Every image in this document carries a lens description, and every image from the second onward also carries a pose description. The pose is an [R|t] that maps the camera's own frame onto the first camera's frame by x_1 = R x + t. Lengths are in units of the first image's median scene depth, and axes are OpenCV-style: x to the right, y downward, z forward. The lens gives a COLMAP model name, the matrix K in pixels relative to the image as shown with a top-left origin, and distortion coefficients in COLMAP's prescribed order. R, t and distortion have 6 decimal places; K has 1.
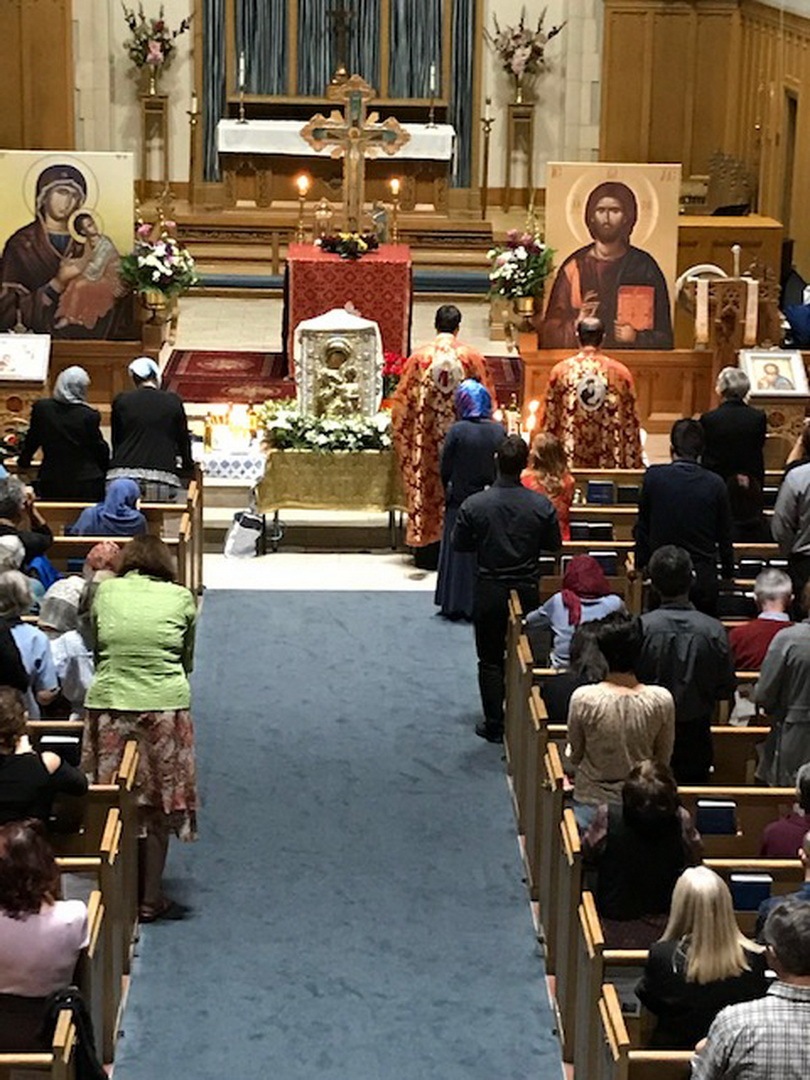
lens RADIAL K [[2668.7, 0, 405.0], [0, 2668.7, 540.0], [0, 0, 1]] dist [0.123300, 0.182082]
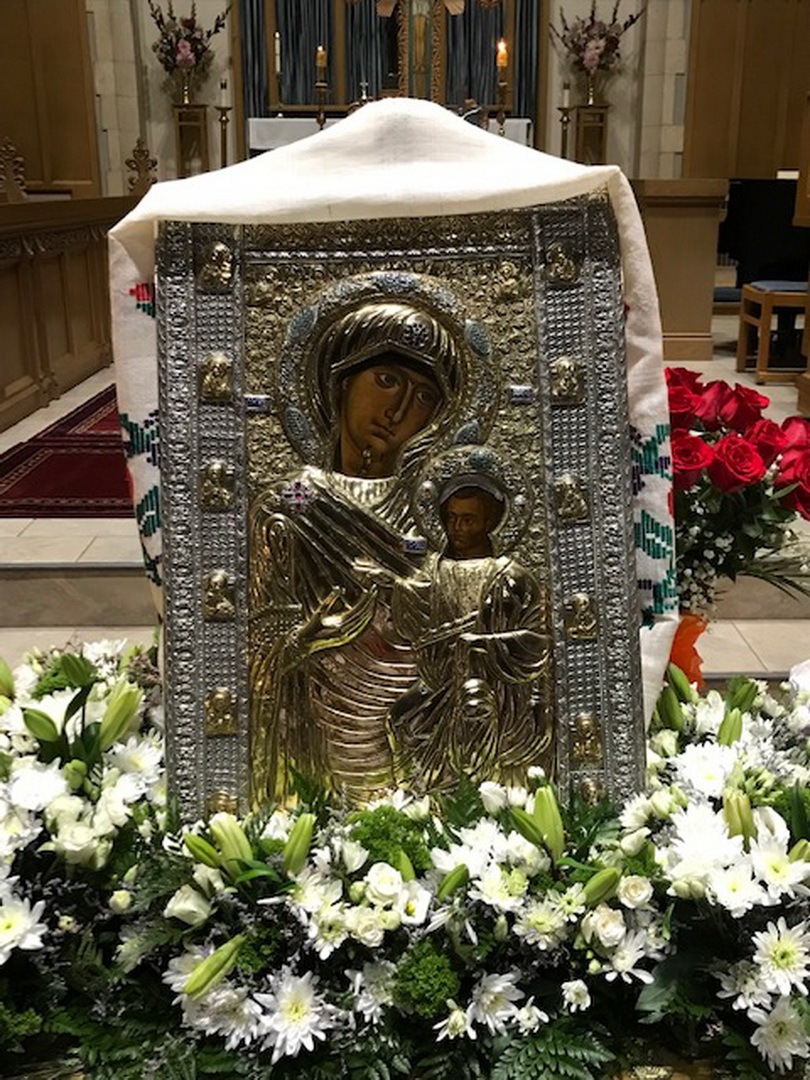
lens RADIAL K [[1128.0, 0, 405.0], [0, 1128.0, 540.0], [0, 0, 1]] dist [0.000207, 0.001632]
pose [[0.999657, -0.017455, -0.019528, -0.015533], [0.018667, 0.997797, 0.063656, -0.042257], [0.018374, -0.063998, 0.997781, 0.614987]]
